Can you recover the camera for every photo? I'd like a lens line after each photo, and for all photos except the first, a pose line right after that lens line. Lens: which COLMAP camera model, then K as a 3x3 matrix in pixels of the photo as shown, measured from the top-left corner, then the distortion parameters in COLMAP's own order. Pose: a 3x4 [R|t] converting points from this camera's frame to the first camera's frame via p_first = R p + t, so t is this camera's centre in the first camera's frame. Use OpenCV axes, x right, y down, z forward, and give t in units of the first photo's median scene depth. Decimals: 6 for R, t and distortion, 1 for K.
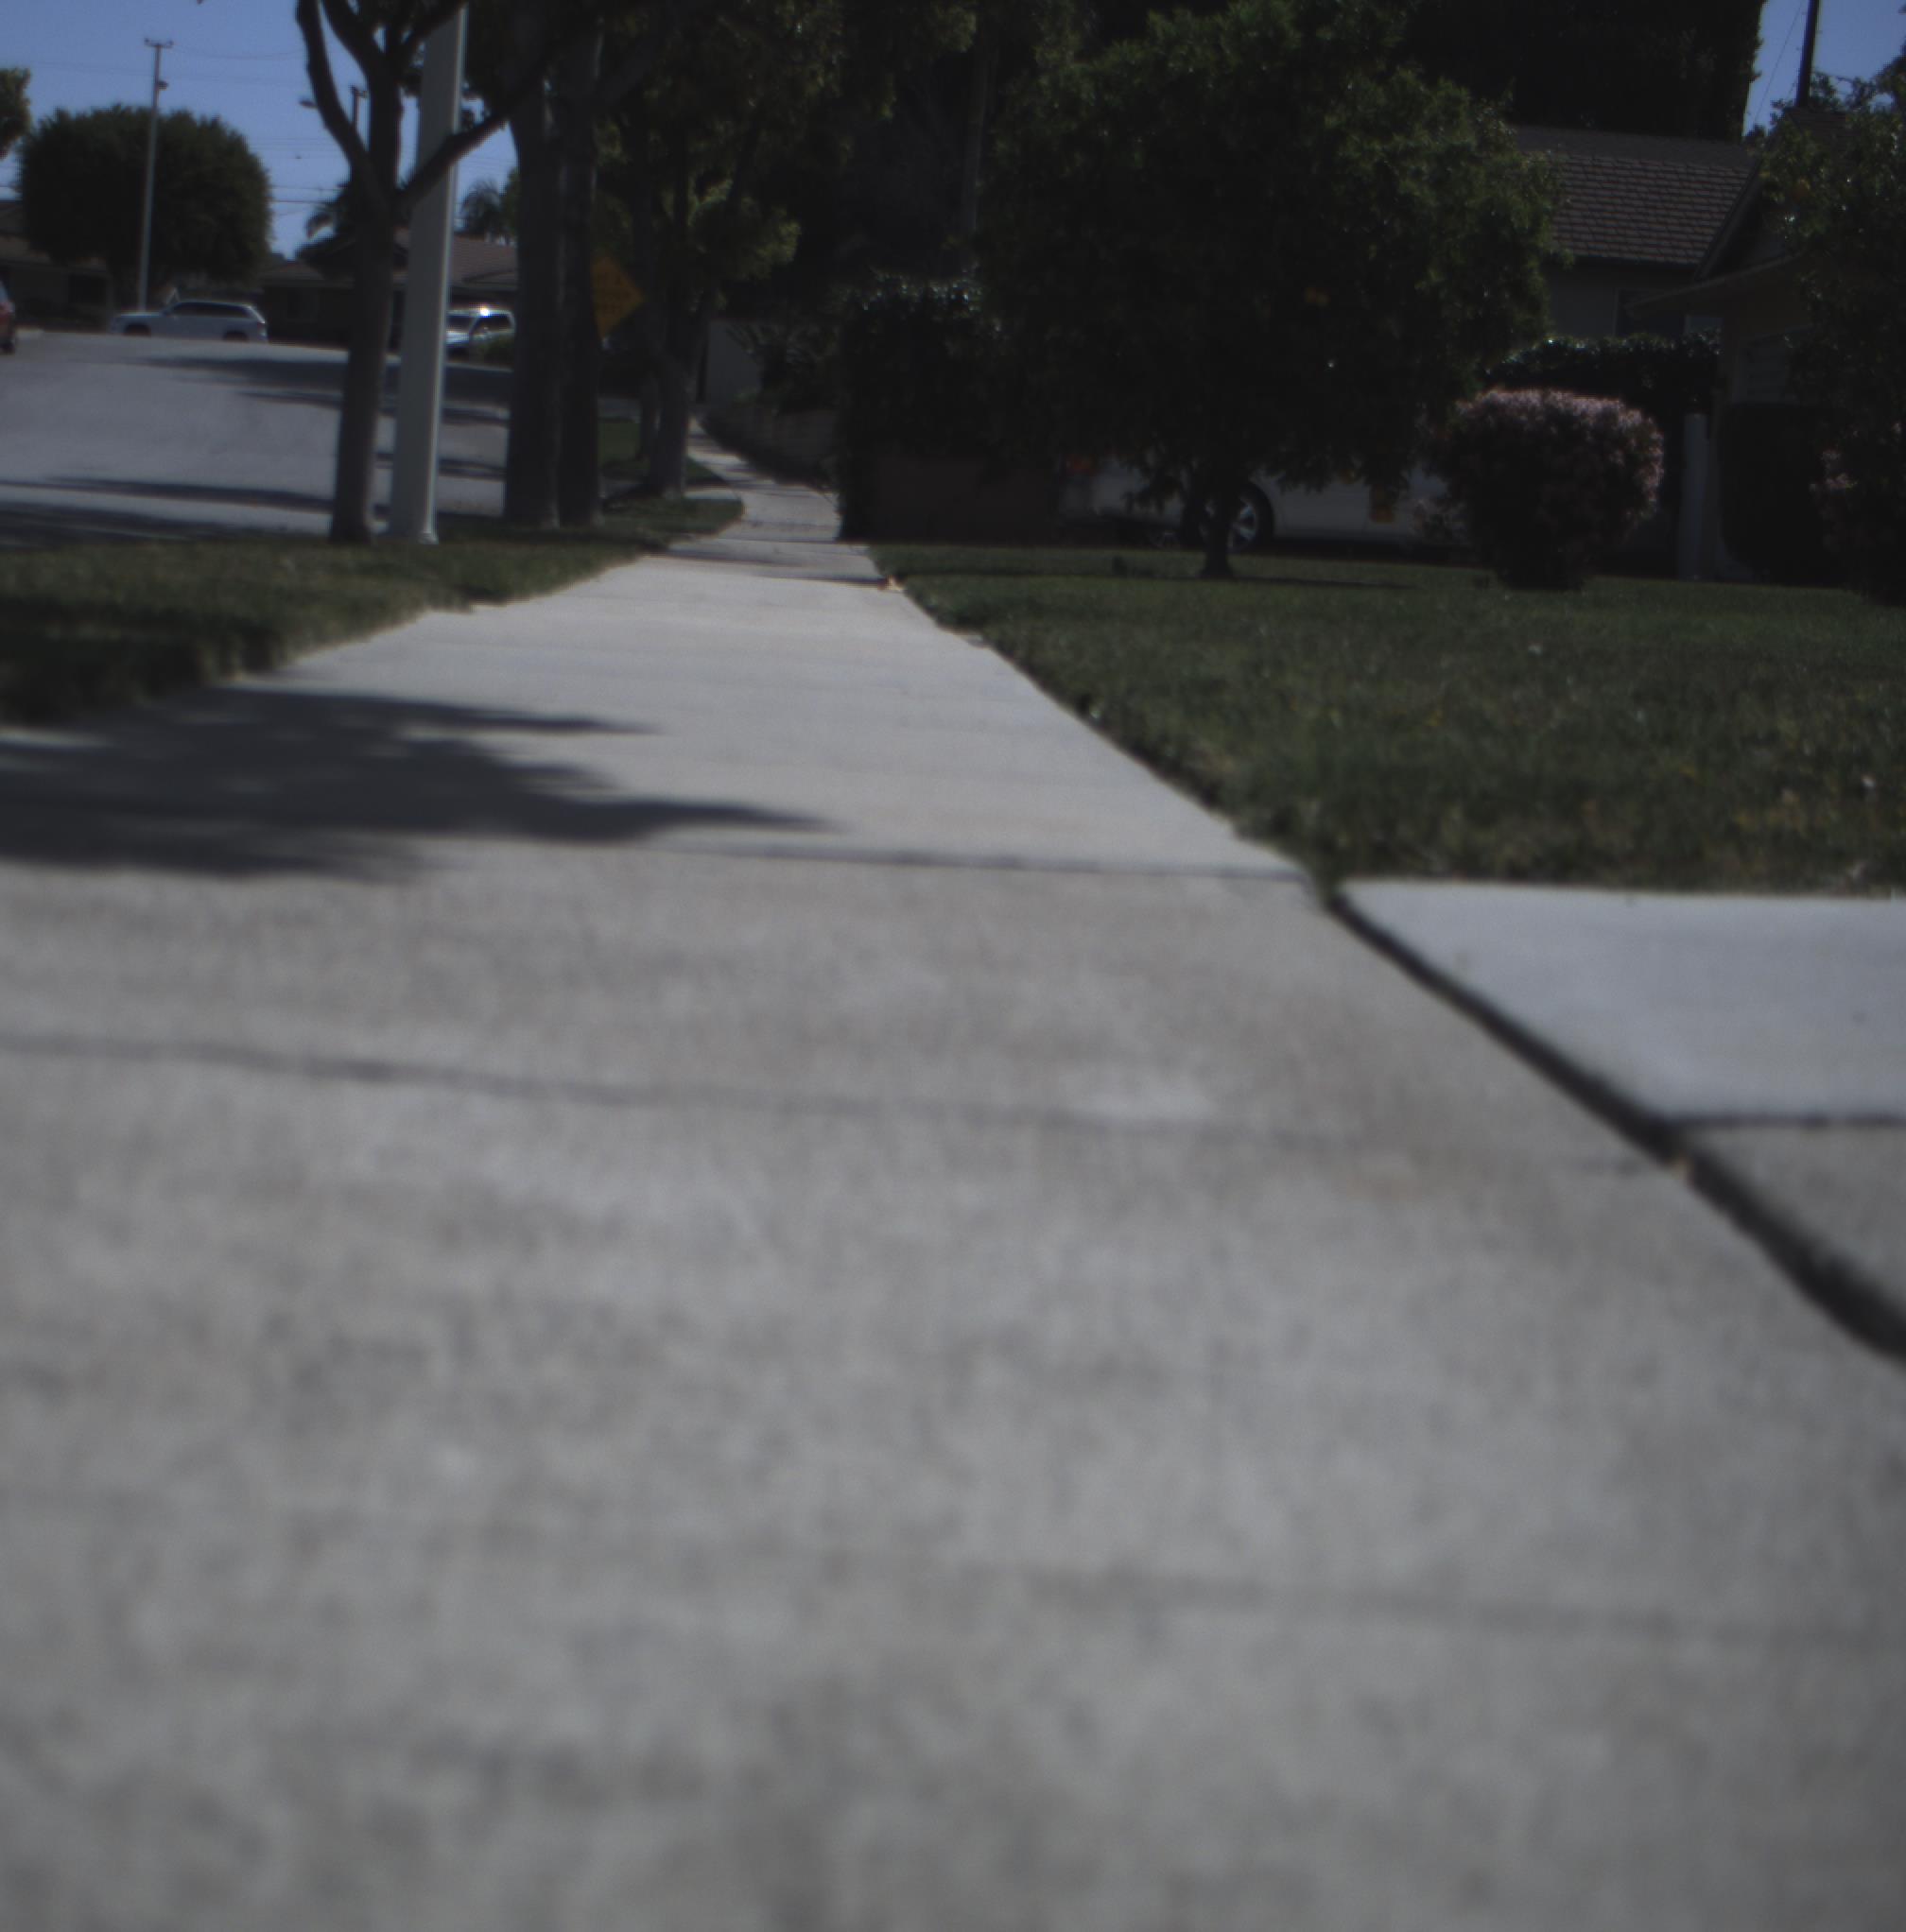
lens RADIAL K [[4336.3, 0, 734.3], [0, 4336.3, 961.9], [0, 0, 1]] dist [-0.178016, 0.897142]
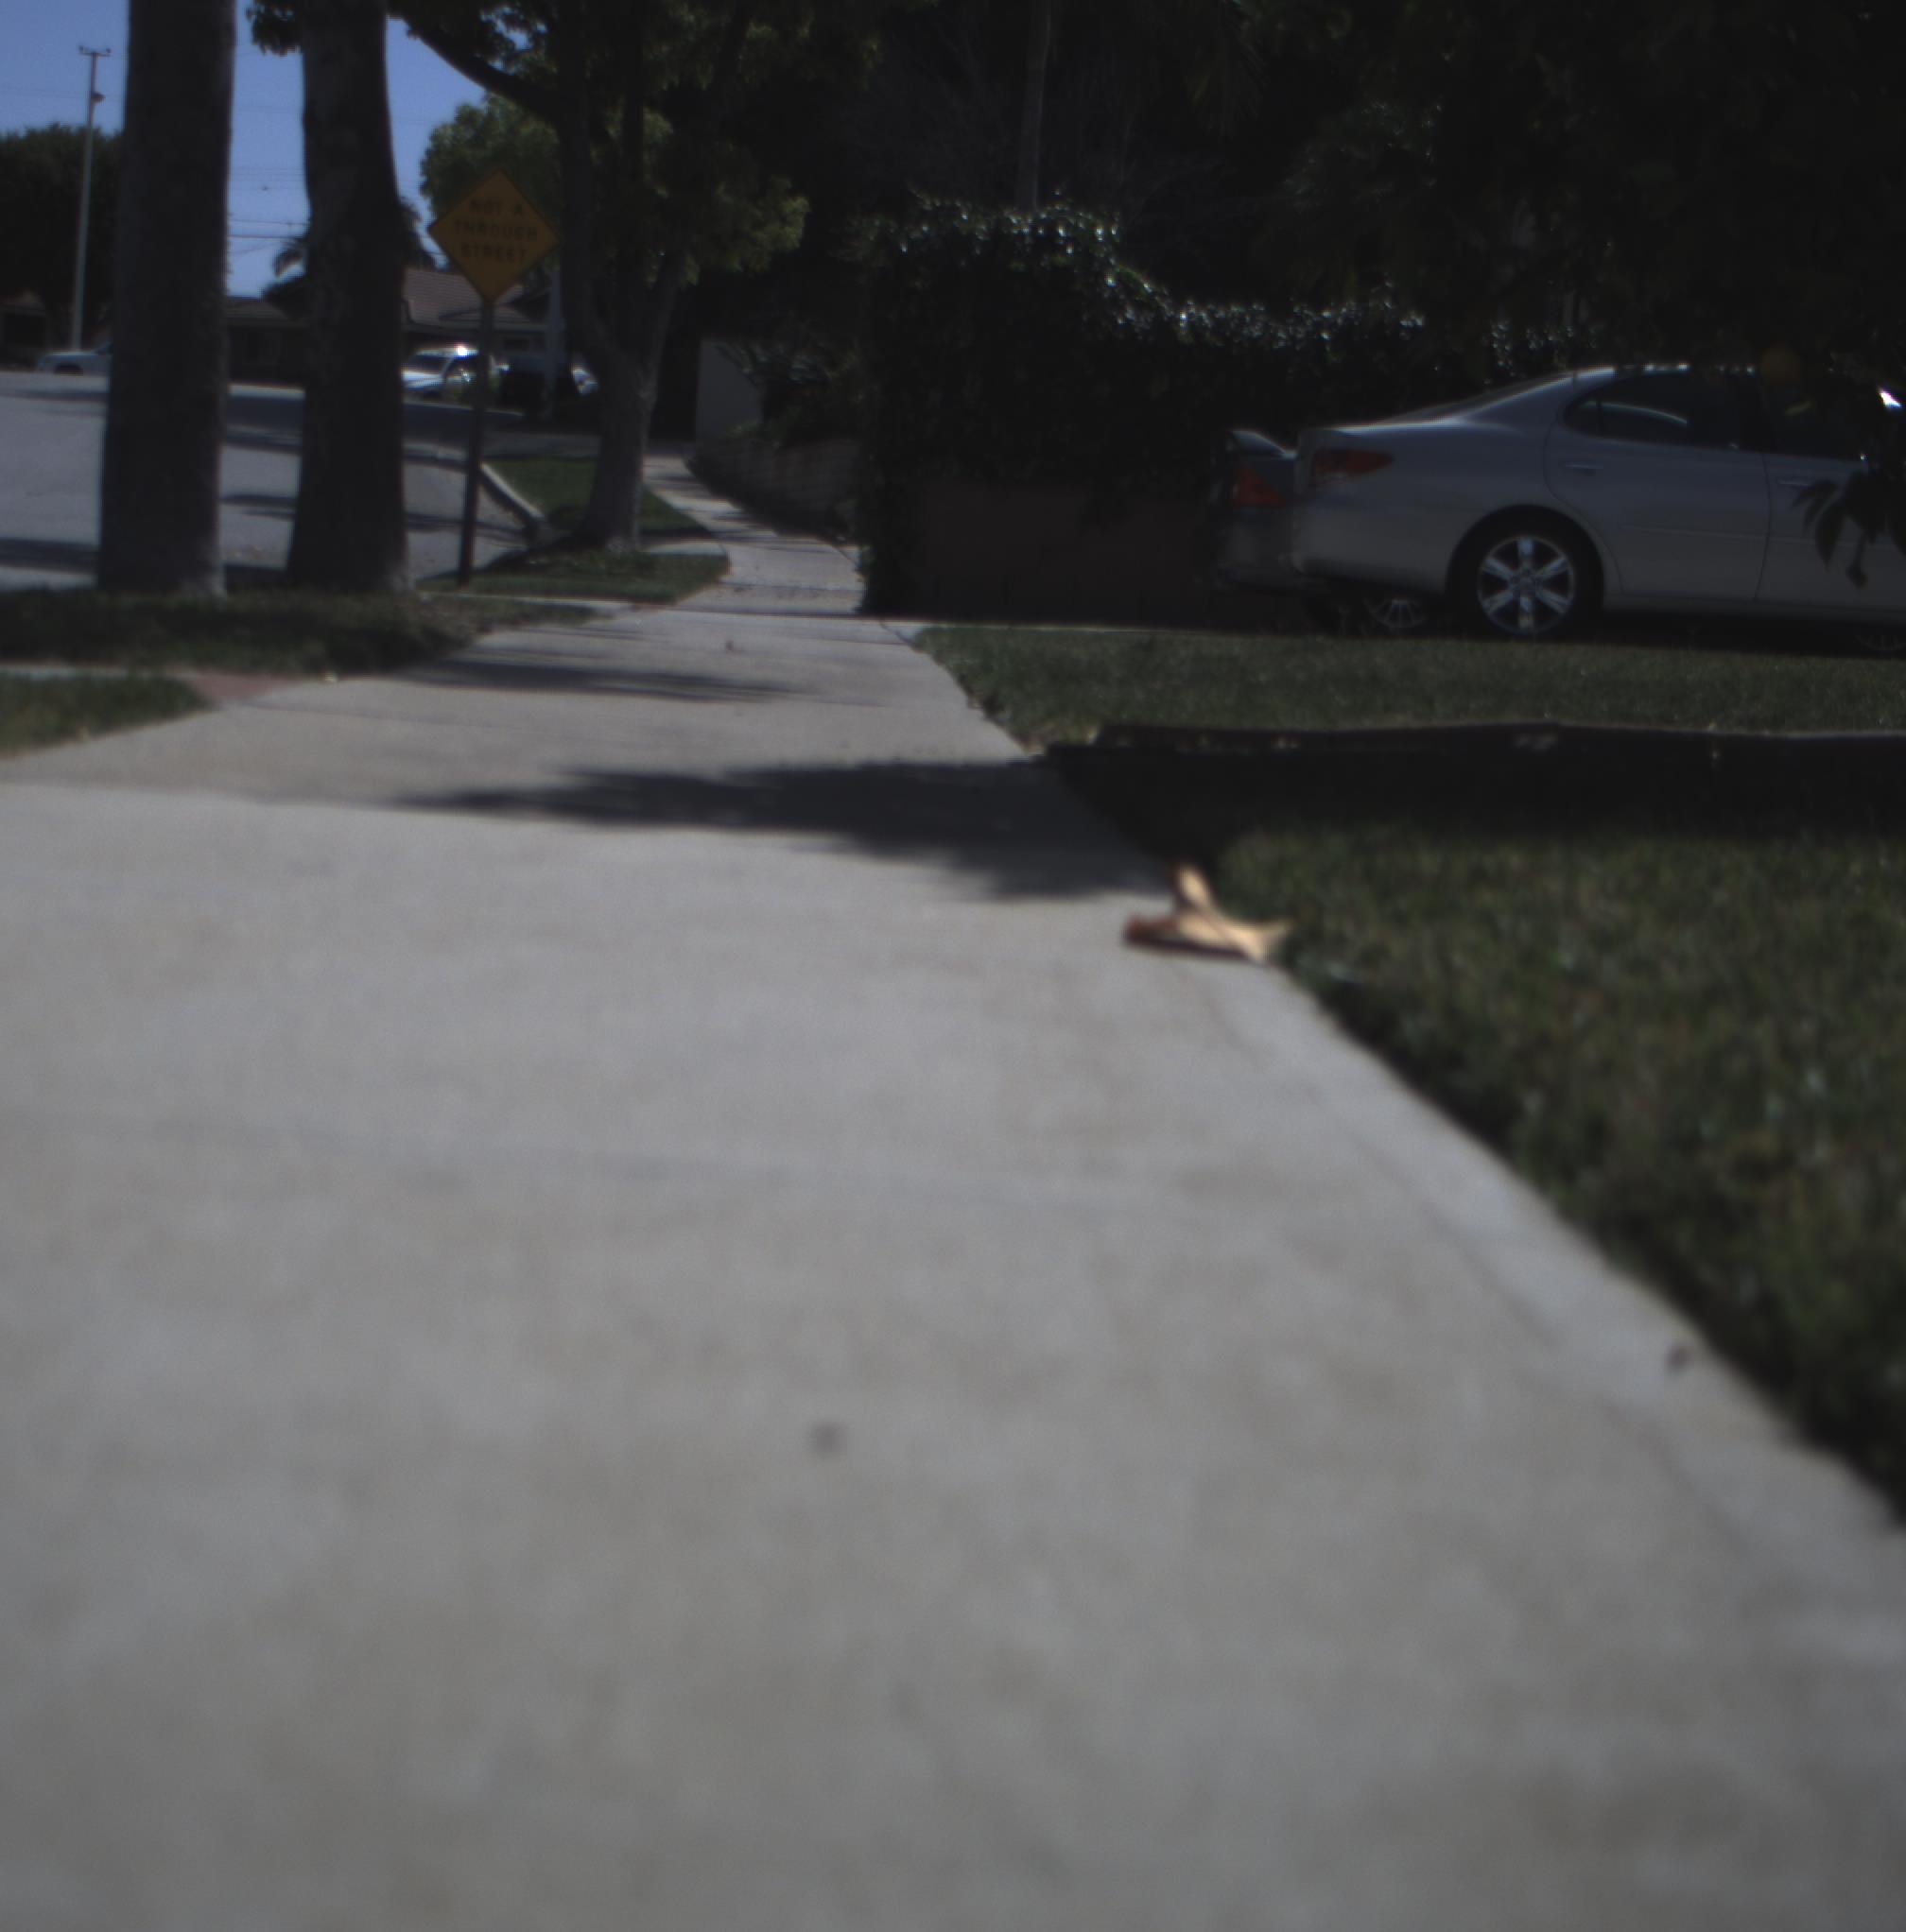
lens RADIAL K [[4336.3, 0, 734.3], [0, 4336.3, 961.9], [0, 0, 1]] dist [-0.178016, 0.897142]
pose [[0.999992, -0.000972, -0.004000, 0.006600], [0.000913, 0.999889, -0.014856, -0.031255], [0.004014, 0.014852, 0.999882, 0.309686]]
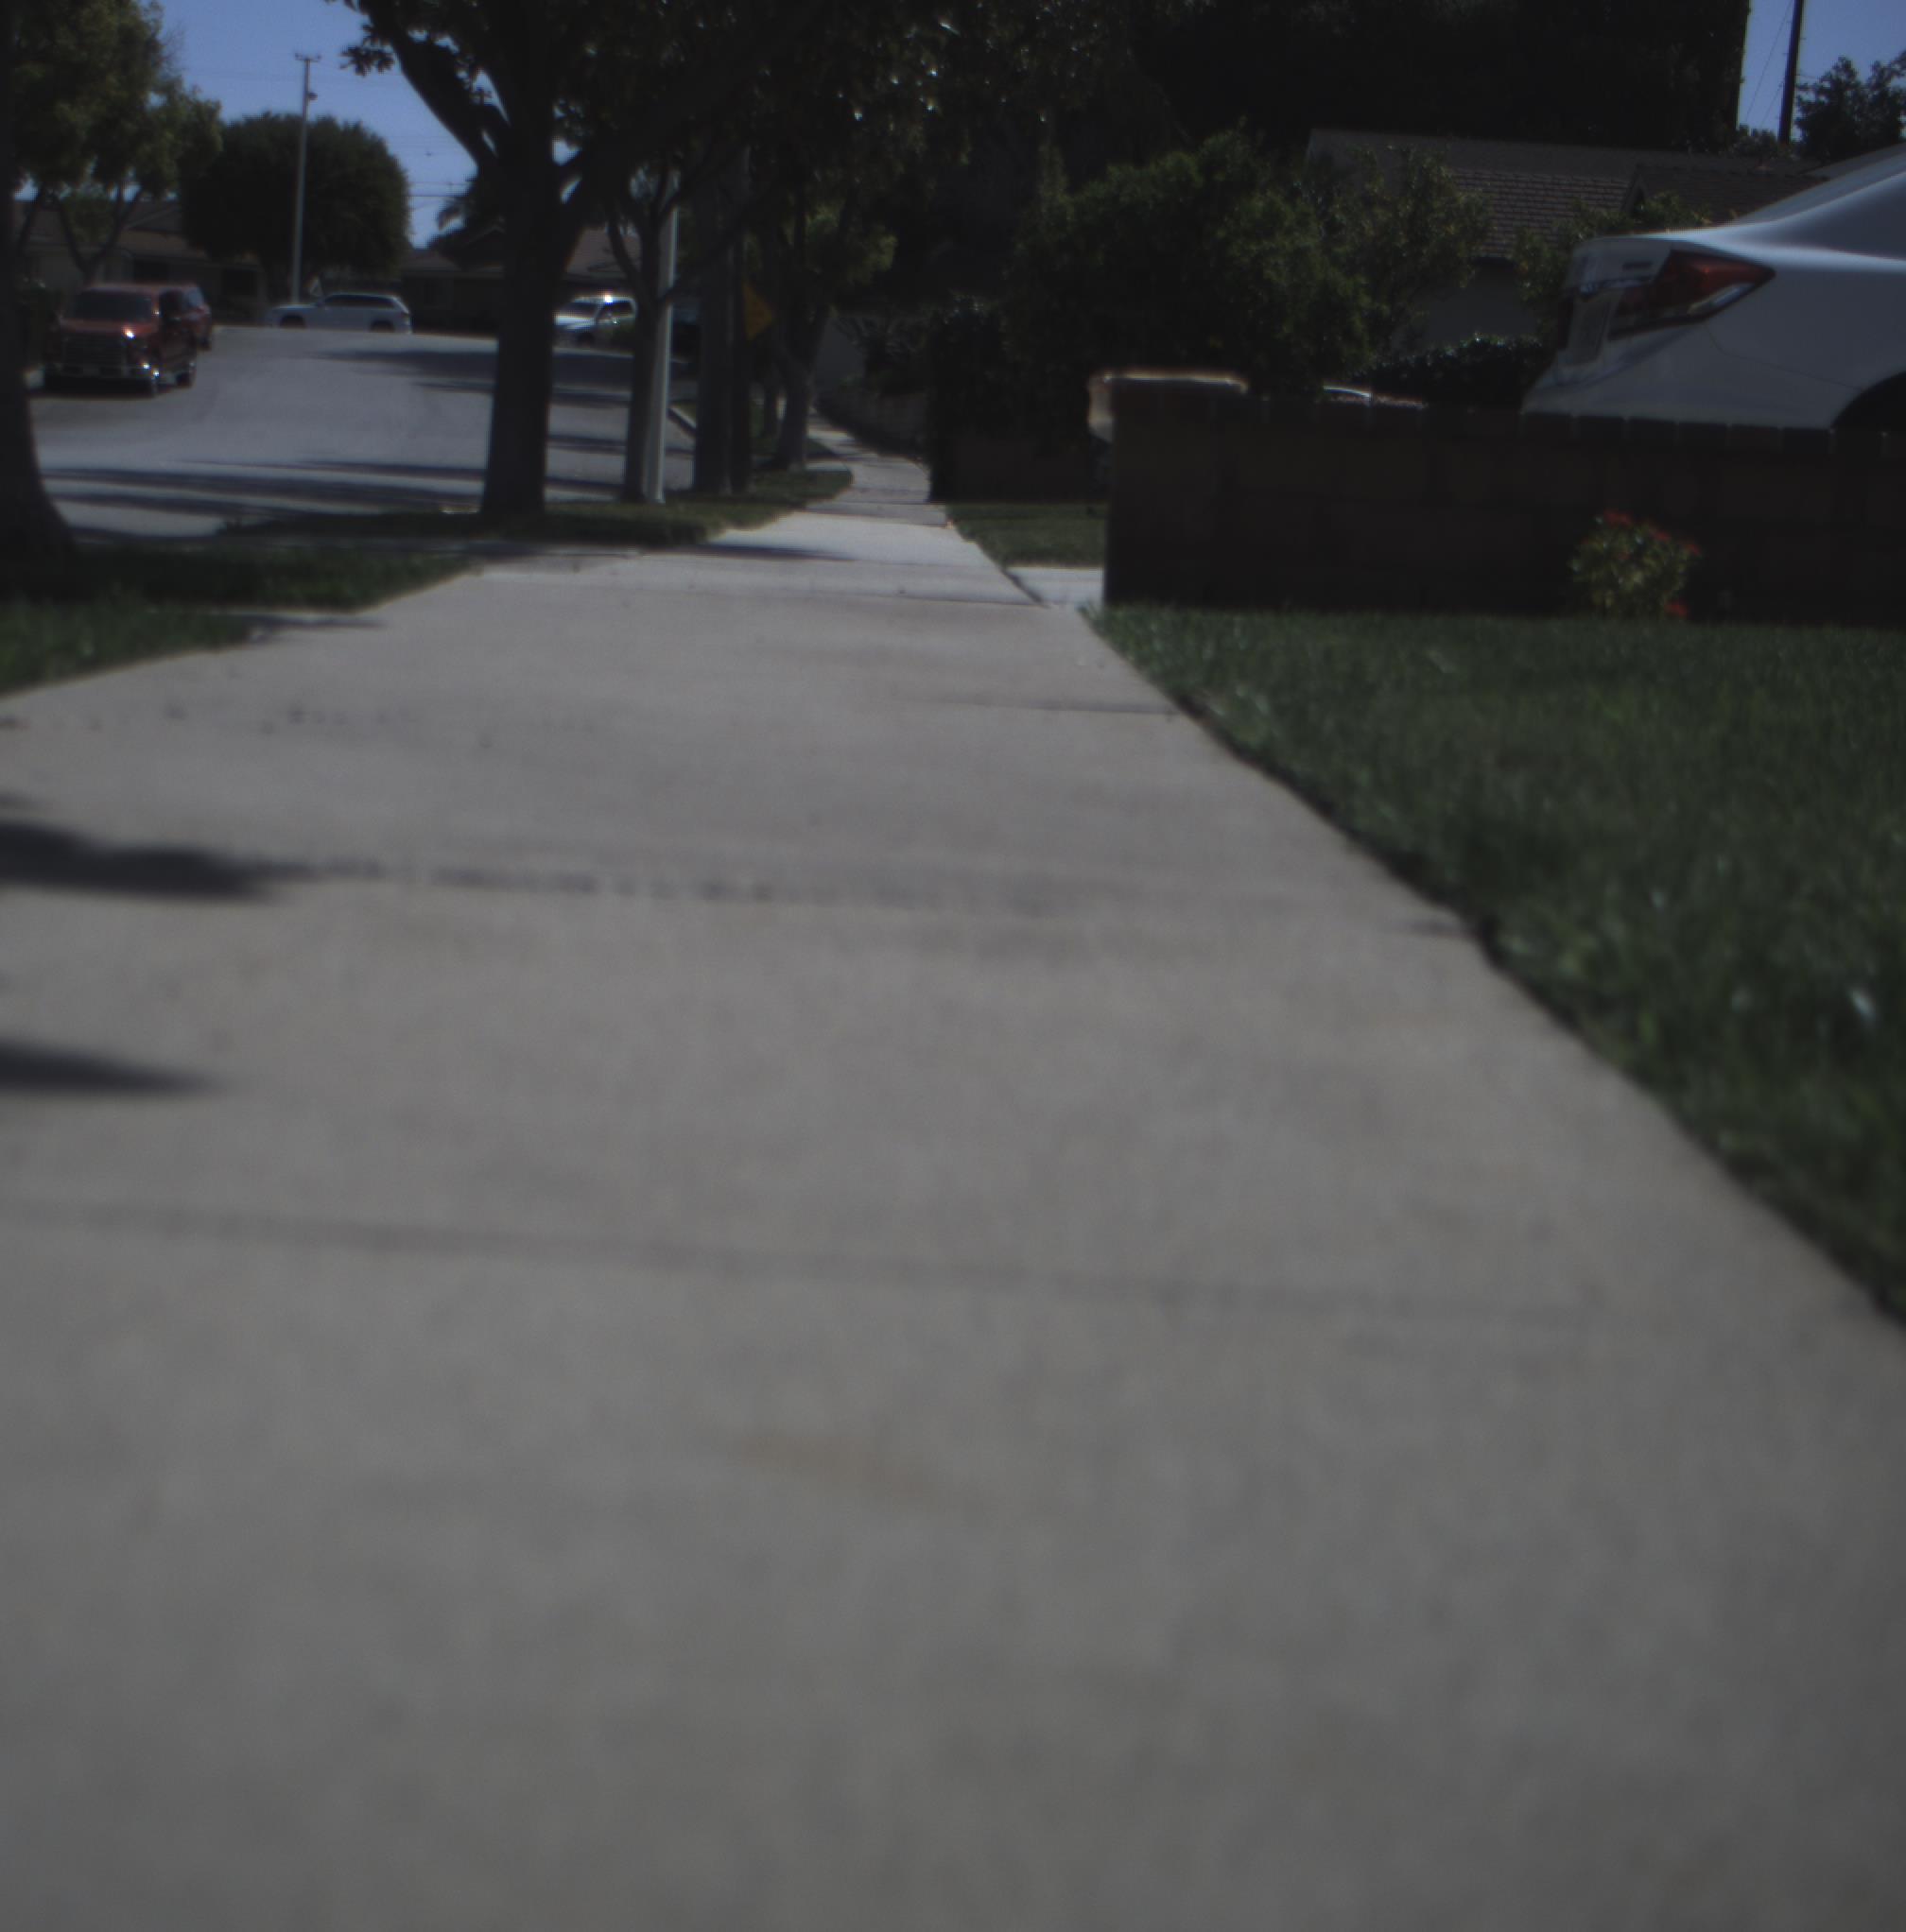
lens RADIAL K [[4336.3, 0, 734.3], [0, 4336.3, 961.9], [0, 0, 1]] dist [-0.178016, 0.897142]
pose [[0.999616, -0.011733, -0.025114, -0.002445], [0.011919, 0.999903, 0.007241, 0.025867], [0.025026, -0.007538, 0.999658, -0.253458]]
